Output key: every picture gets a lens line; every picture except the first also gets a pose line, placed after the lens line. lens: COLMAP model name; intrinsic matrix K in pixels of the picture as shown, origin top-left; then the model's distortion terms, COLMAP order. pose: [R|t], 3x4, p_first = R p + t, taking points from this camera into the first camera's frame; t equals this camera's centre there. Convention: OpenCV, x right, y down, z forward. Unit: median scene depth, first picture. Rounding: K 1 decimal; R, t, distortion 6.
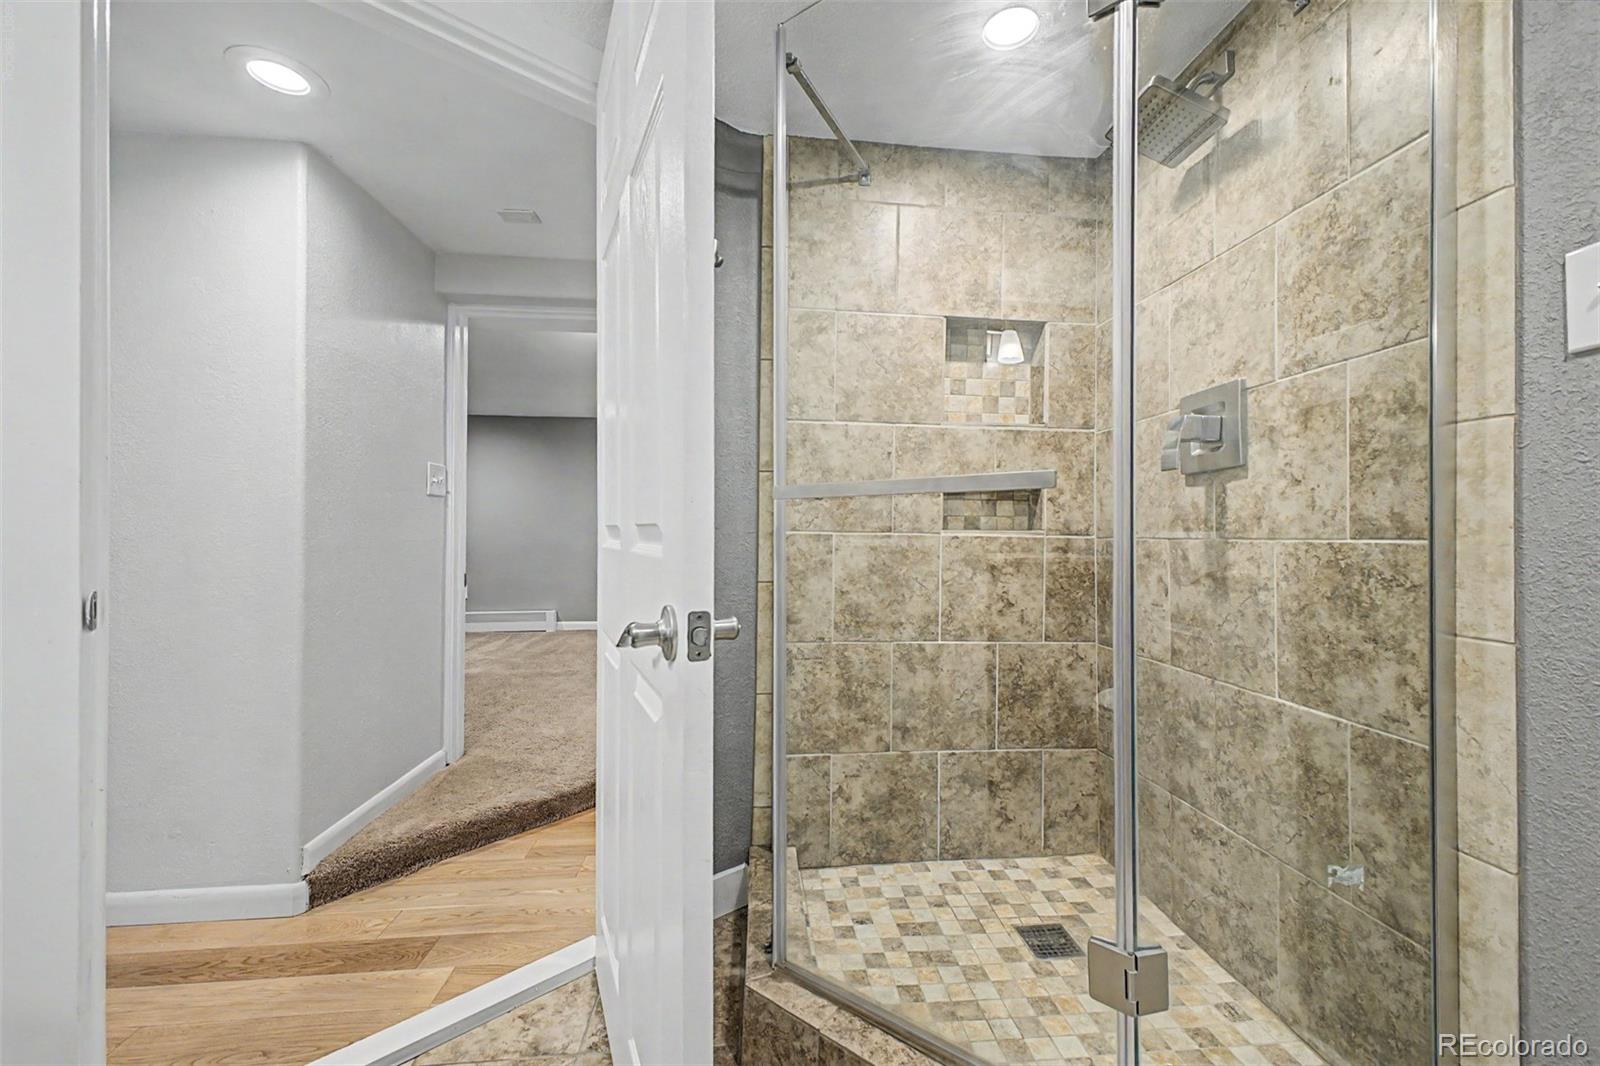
lens RADIAL K [[639.7, 0, 797.5], [0, 639.7, 528.2], [0, 0, 1]] dist [0.024956, -0.008209]
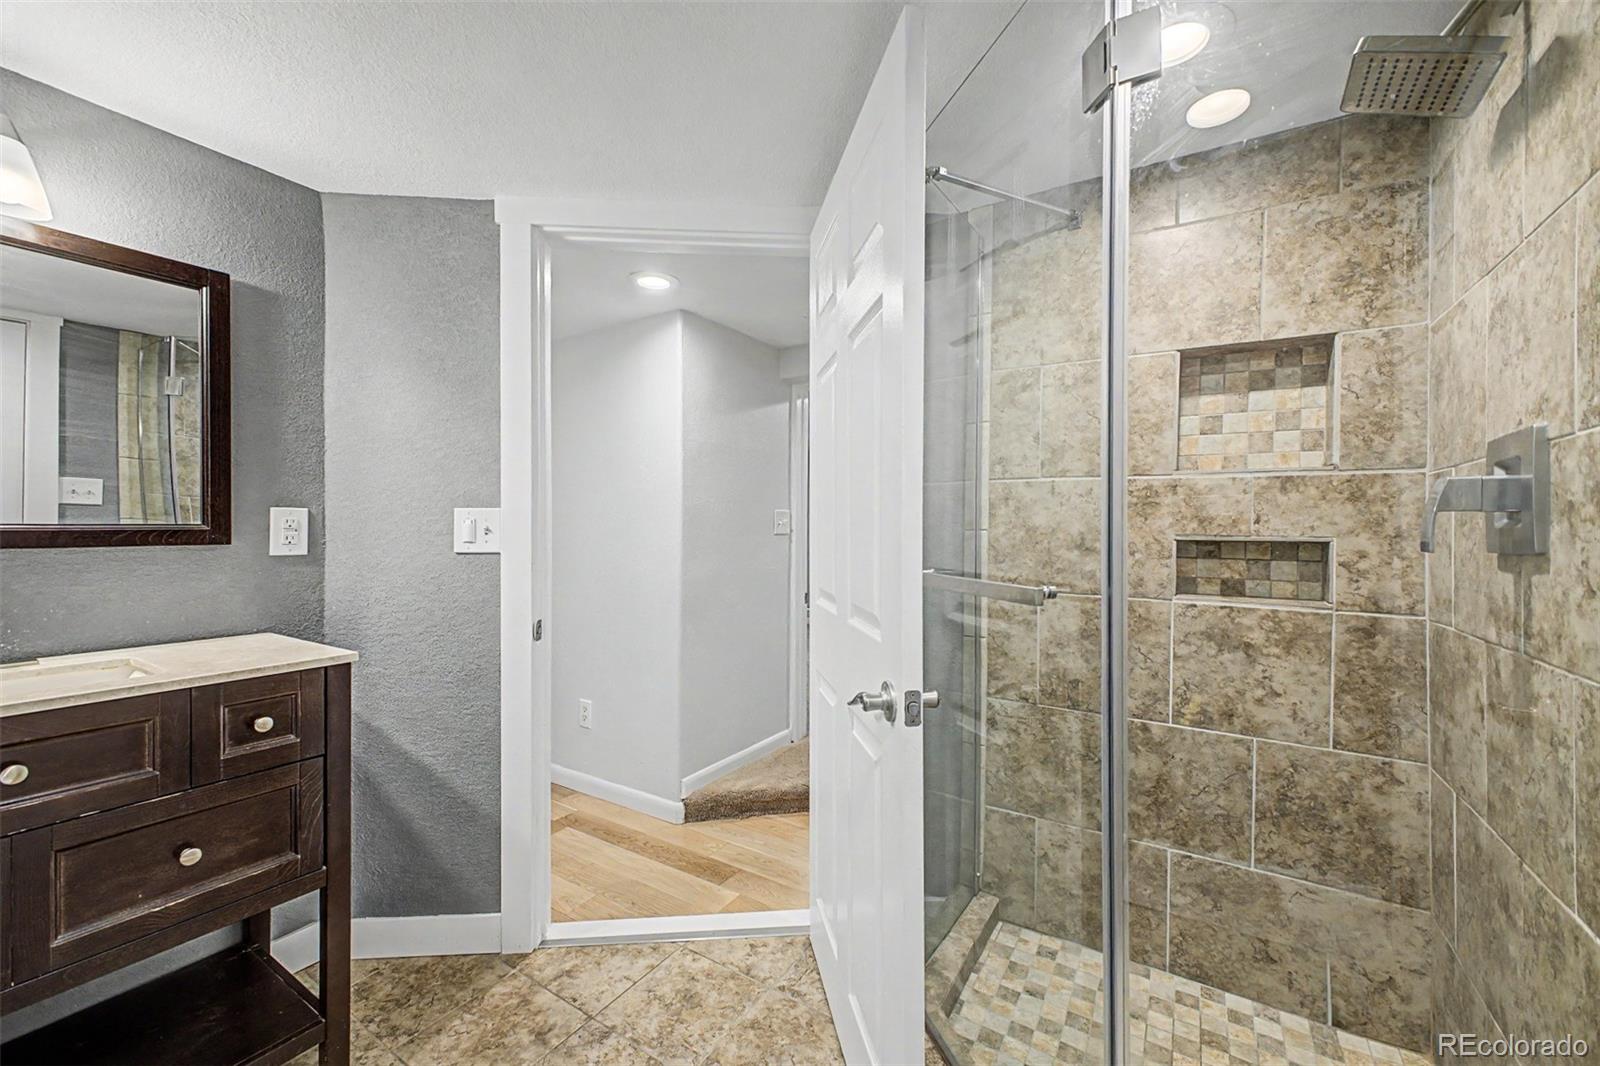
lens RADIAL K [[639.7, 0, 796.2], [0, 639.7, 531.9], [0, 0, 1]] dist [0.024956, -0.008209]
pose [[0.792014, 0.002397, -0.610499, 0.362286], [0.002617, 0.999970, 0.007320, -0.094121], [0.610498, -0.007395, 0.791983, -0.006242]]
